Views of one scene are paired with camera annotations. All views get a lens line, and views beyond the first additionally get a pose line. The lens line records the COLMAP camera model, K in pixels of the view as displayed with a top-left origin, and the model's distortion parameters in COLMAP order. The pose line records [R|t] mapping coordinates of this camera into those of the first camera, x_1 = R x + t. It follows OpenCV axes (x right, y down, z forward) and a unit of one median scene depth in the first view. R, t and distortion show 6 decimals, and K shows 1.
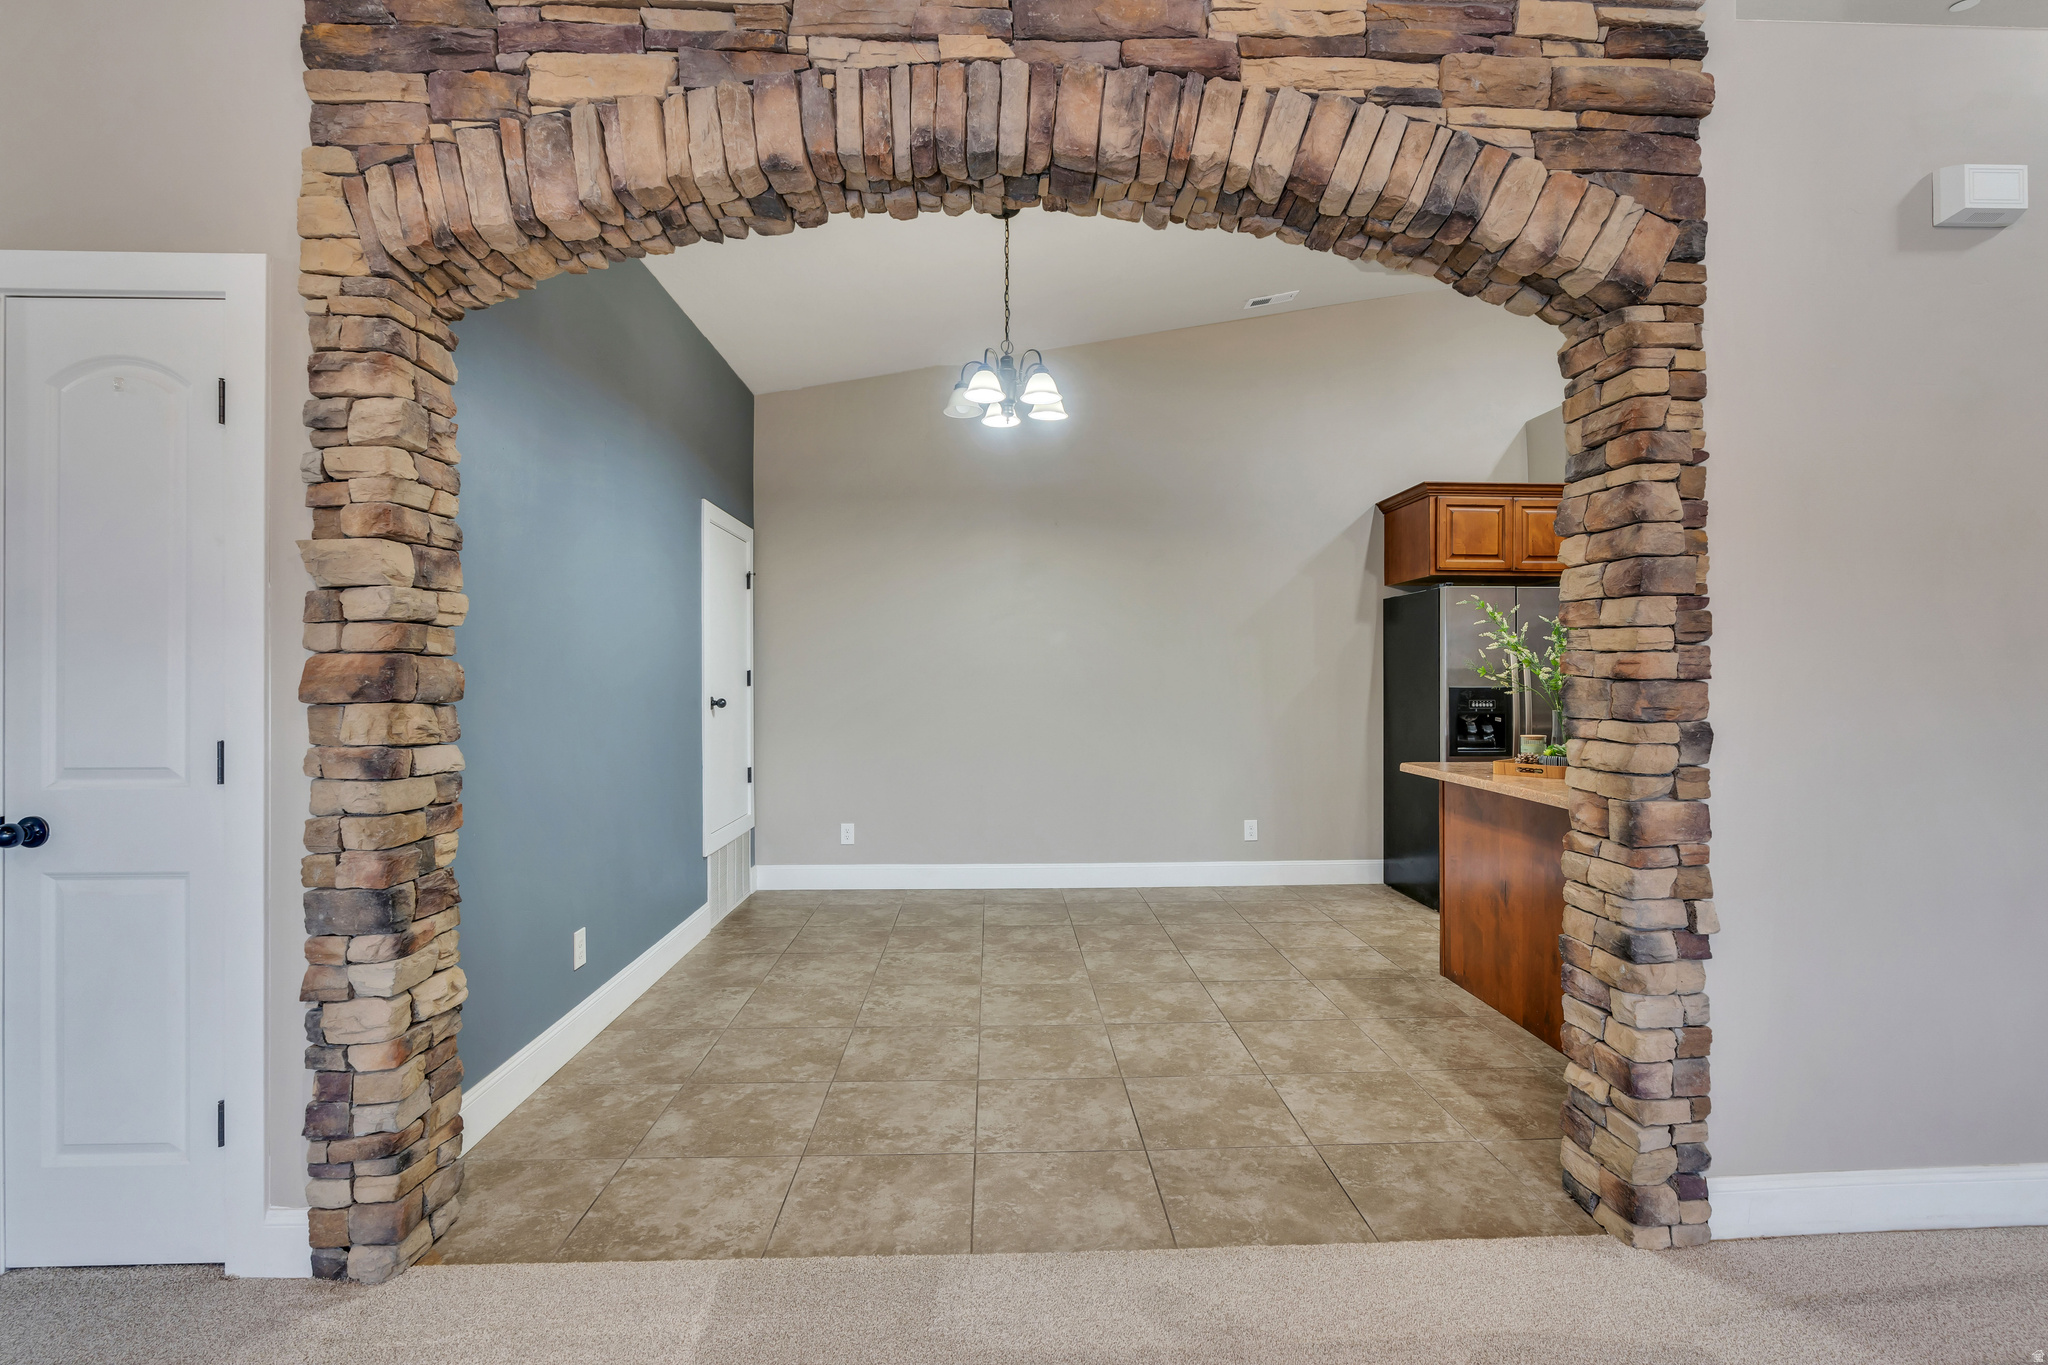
lens RADIAL K [[942.9, 0, 1037.2], [0, 942.9, 677.2], [0, 0, 1]] dist [-0.004834, 0.001825]
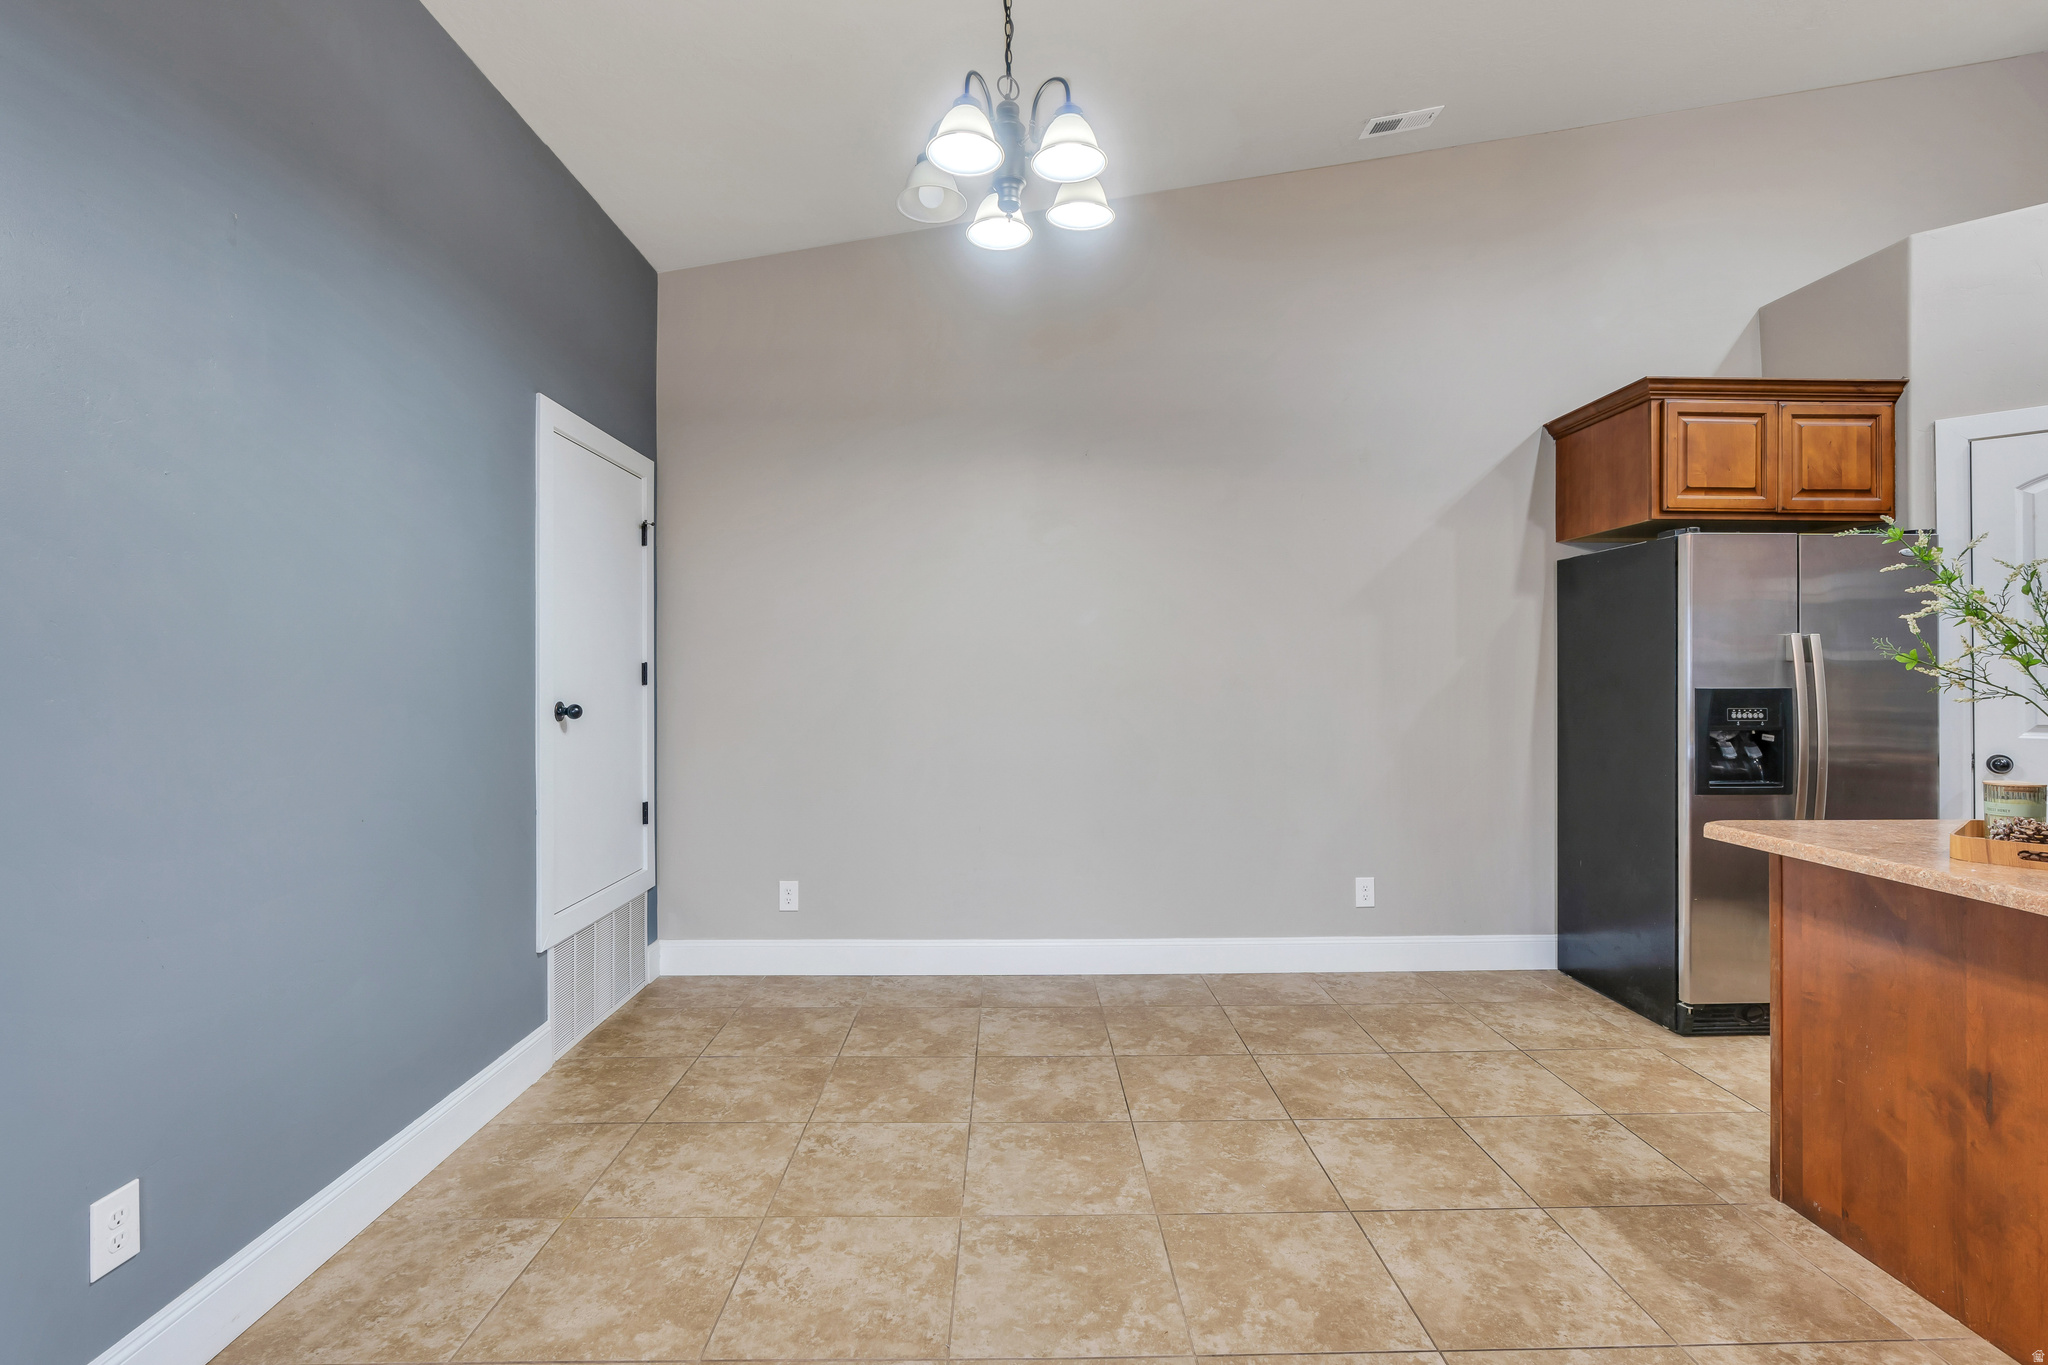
lens RADIAL K [[942.9, 0, 1032.8], [0, 942.9, 673.5], [0, 0, 1]] dist [-0.004834, 0.001825]
pose [[0.999678, 0.000864, -0.025361, -0.003372], [-0.000893, 0.999999, -0.001132, 0.002708], [0.025360, 0.001154, 0.999678, 0.538956]]
